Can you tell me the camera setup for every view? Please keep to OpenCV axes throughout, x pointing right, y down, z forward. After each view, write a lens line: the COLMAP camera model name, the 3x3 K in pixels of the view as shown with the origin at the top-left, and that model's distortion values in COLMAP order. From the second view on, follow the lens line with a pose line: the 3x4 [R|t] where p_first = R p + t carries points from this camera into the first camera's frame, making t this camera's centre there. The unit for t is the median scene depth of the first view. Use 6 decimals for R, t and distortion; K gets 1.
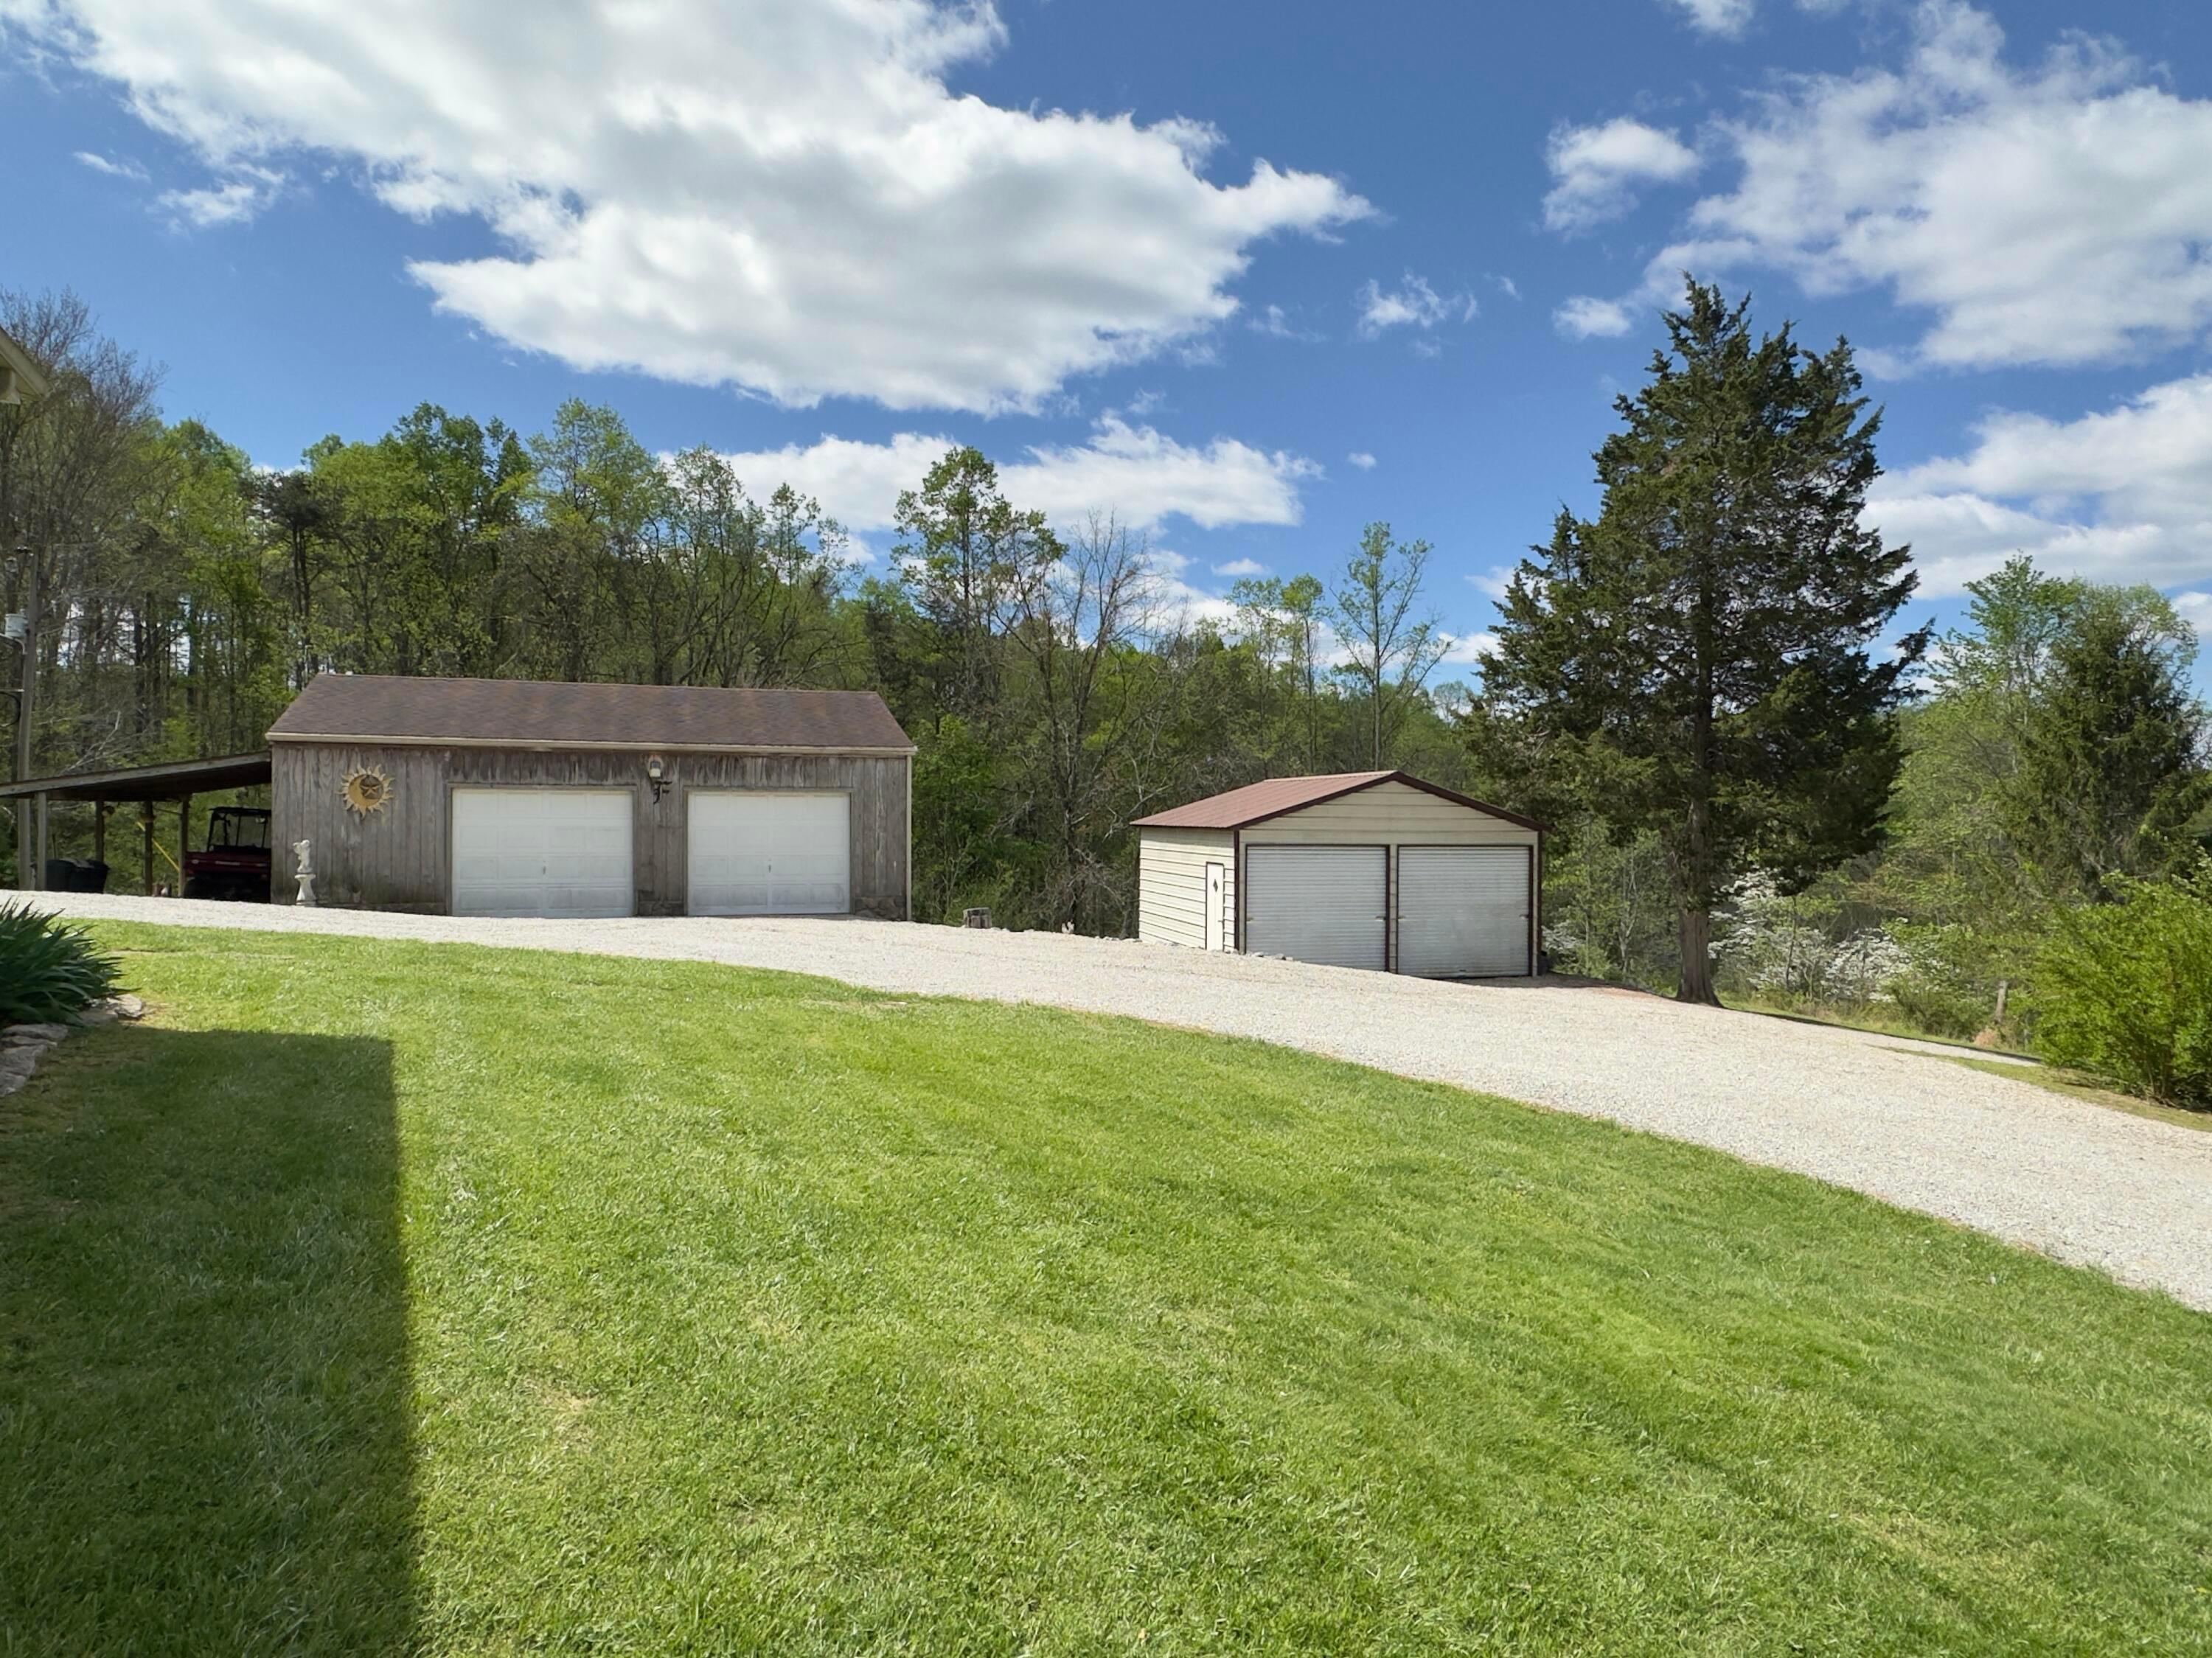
lens RADIAL K [[1358.9, 0, 1106.0], [0, 1358.9, 829.0], [0, 0, 1]] dist [0.001062, 0.000184]
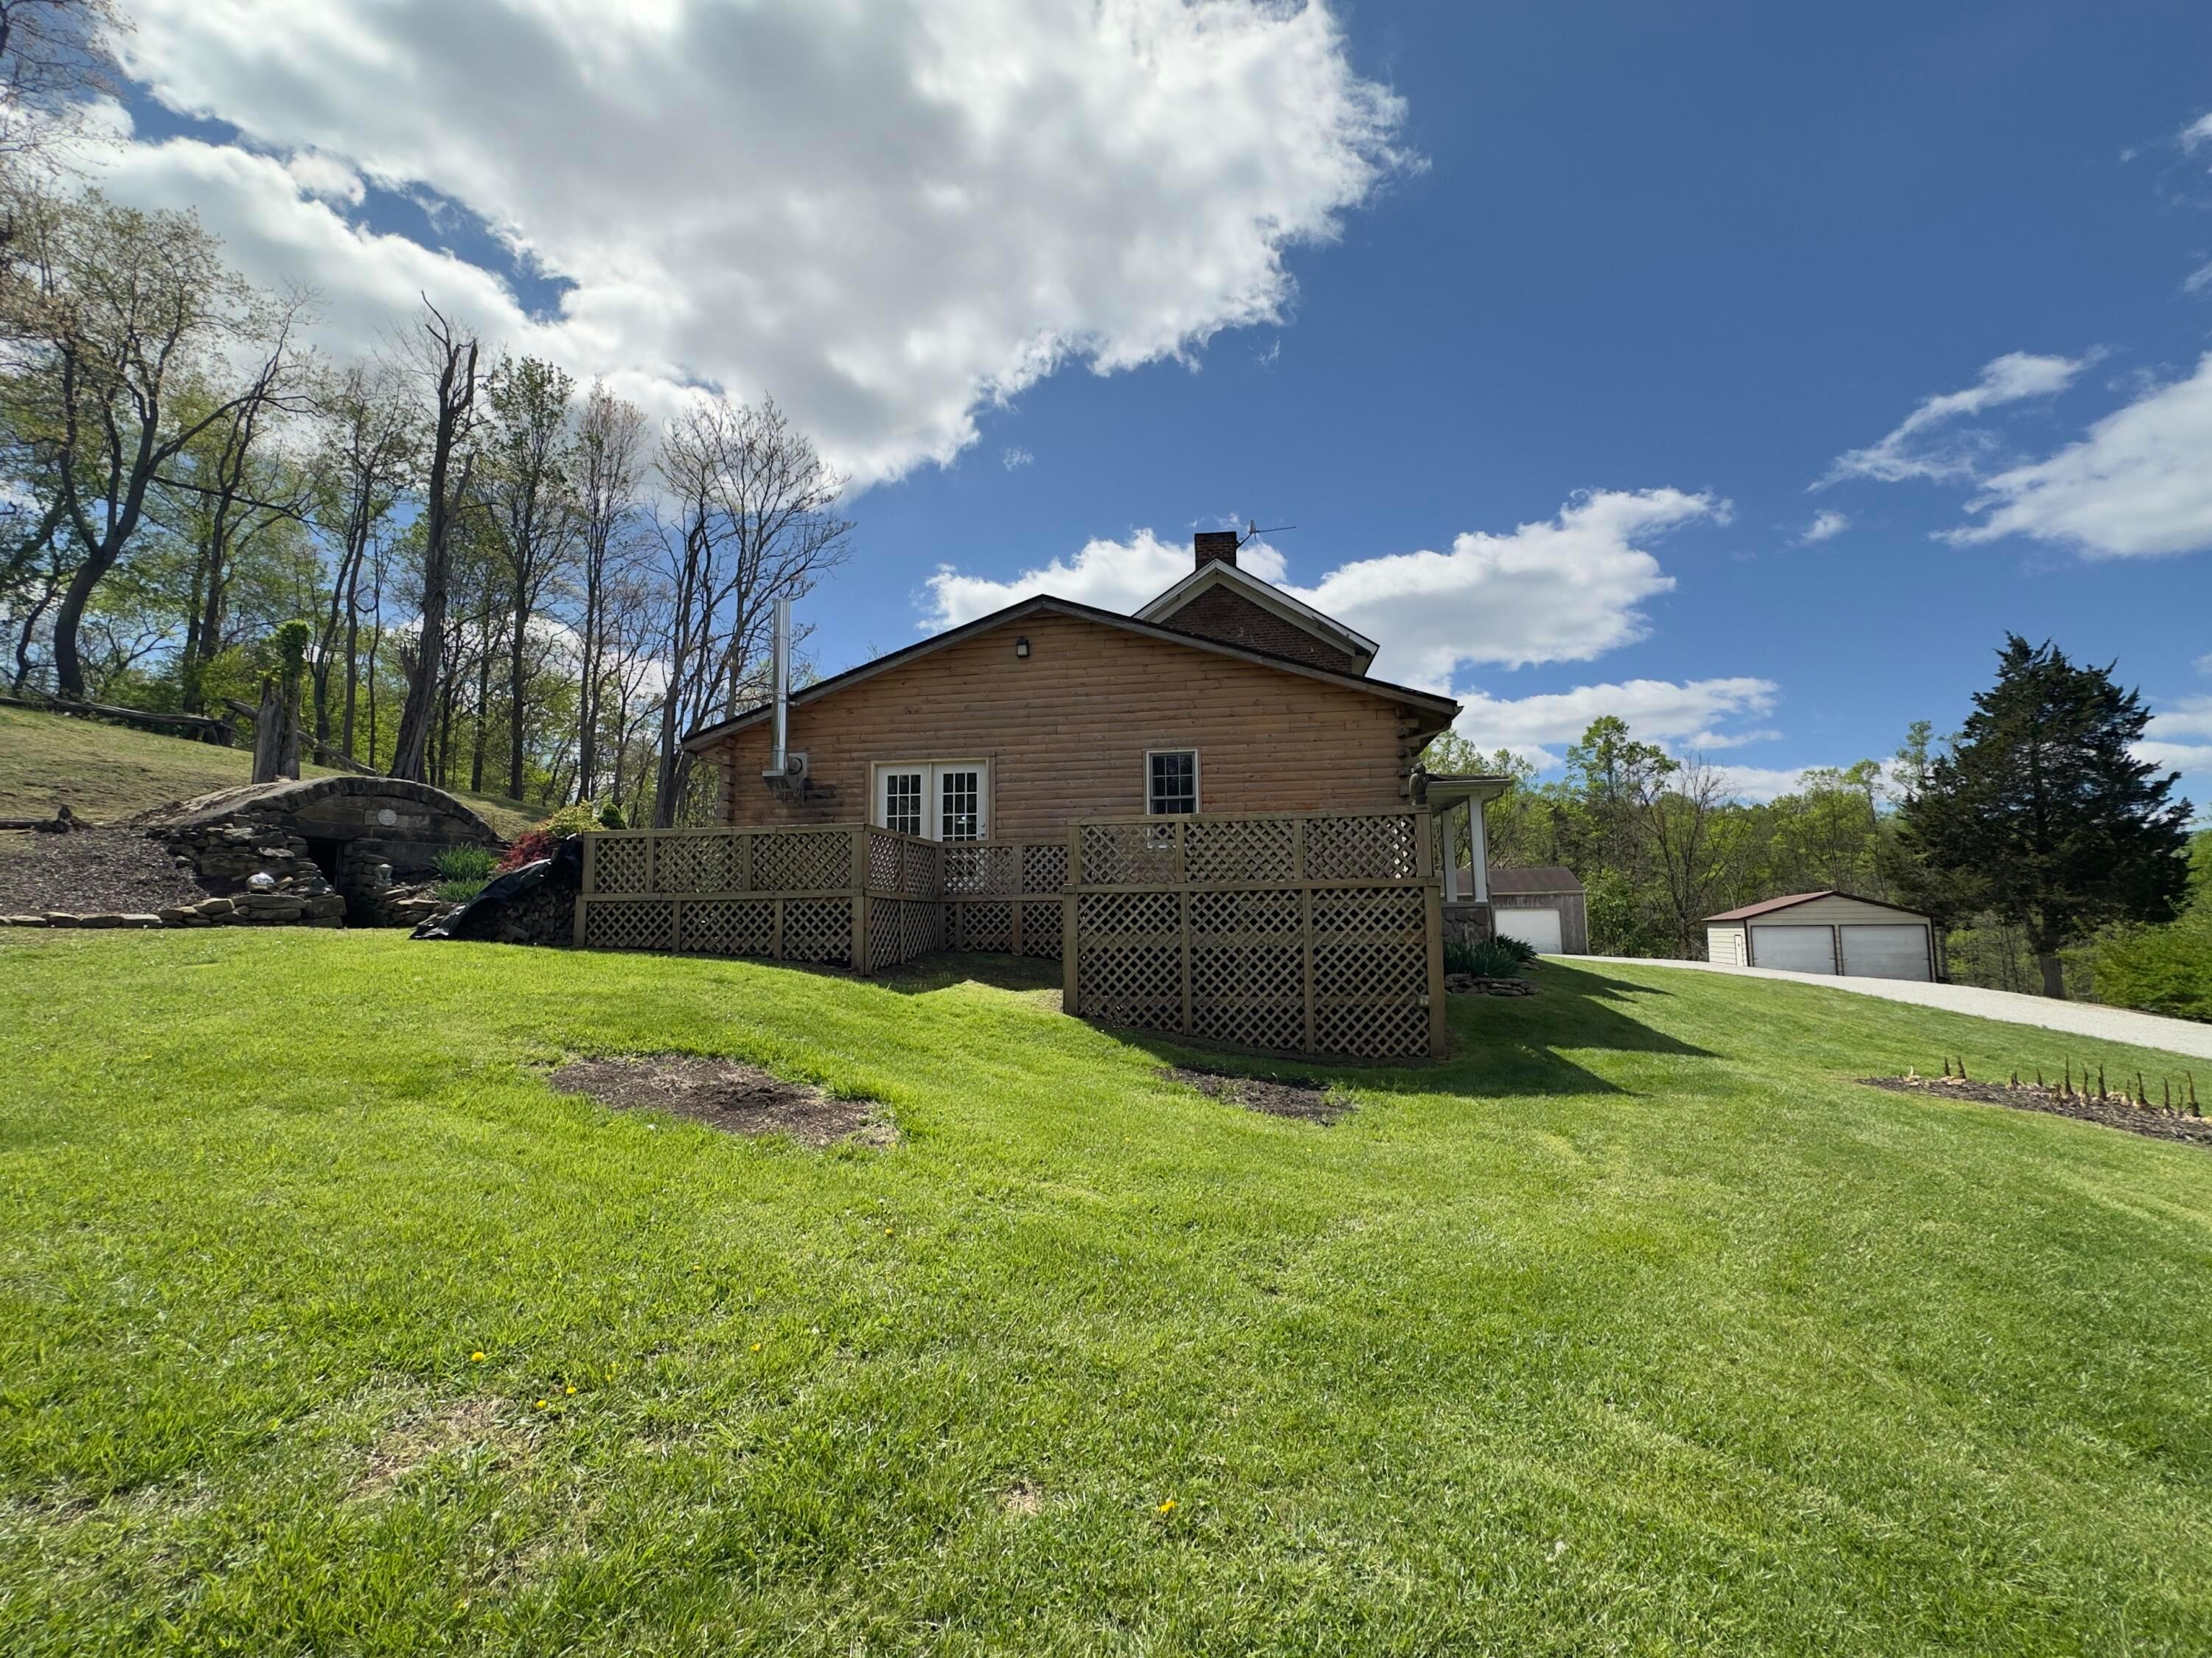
lens RADIAL K [[878.1, 0, 1106.0], [0, 878.1, 829.0], [0, 0, 1]] dist [0.001001, 0.000069]
pose [[0.797486, -0.081817, -0.597764, 0.125246], [0.007733, 0.992068, -0.125468, 0.024420], [0.603287, 0.095436, 0.791793, -0.772279]]
